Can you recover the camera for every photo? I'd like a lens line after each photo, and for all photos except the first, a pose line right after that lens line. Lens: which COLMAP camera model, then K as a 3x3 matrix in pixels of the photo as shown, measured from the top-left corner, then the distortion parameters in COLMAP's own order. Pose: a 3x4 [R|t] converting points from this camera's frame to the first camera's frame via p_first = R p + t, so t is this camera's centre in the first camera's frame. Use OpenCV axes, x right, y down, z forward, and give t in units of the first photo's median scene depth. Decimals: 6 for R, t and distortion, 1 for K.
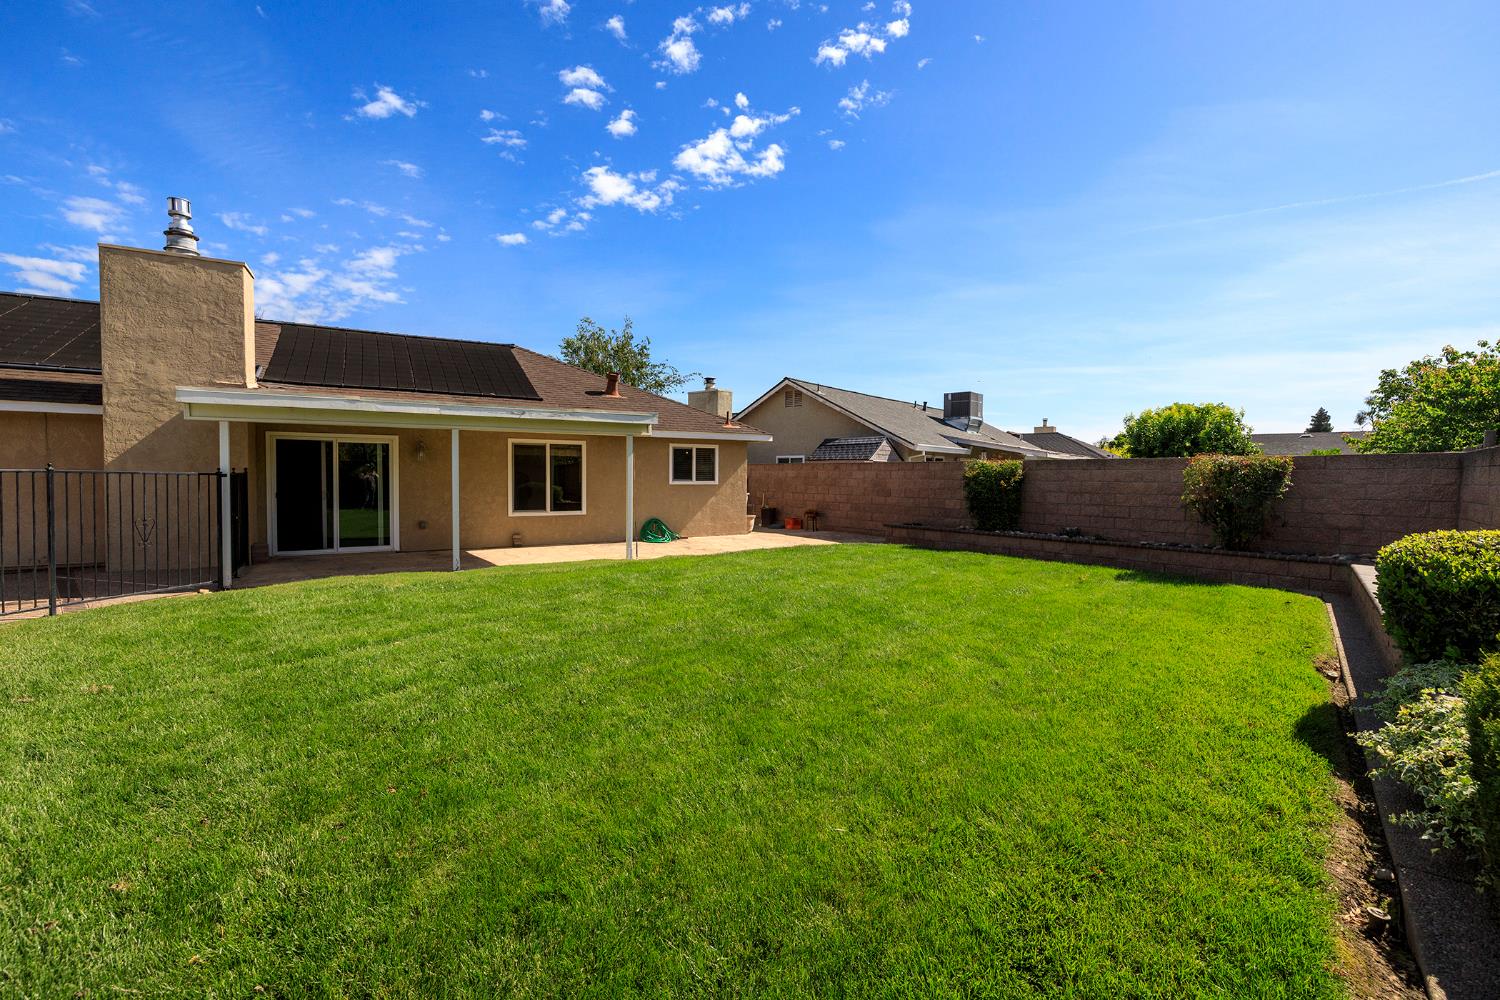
lens RADIAL K [[622.0, 0, 741.6], [0, 622.0, 490.6], [0, 0, 1]] dist [-0.001804, -0.000285]
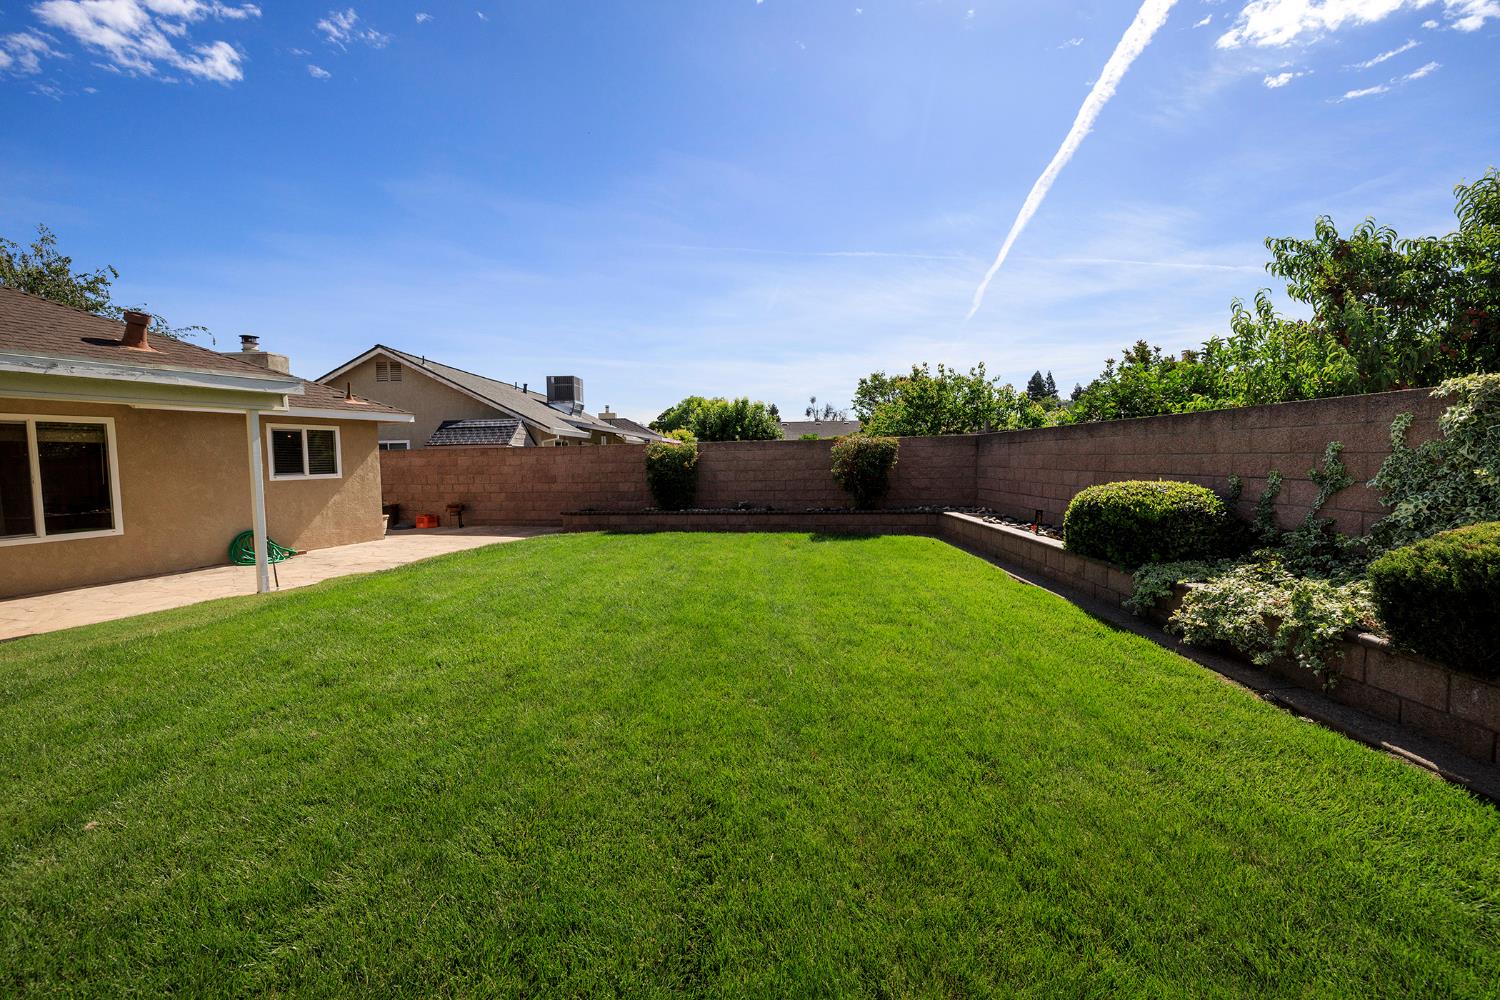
lens RADIAL K [[622.0, 0, 741.6], [0, 622.0, 490.6], [0, 0, 1]] dist [-0.001804, -0.000285]
pose [[0.763652, -0.057109, 0.643098, -0.142791], [0.041668, 0.998363, 0.039178, -0.003776], [-0.644282, -0.003122, 0.764781, 0.094656]]
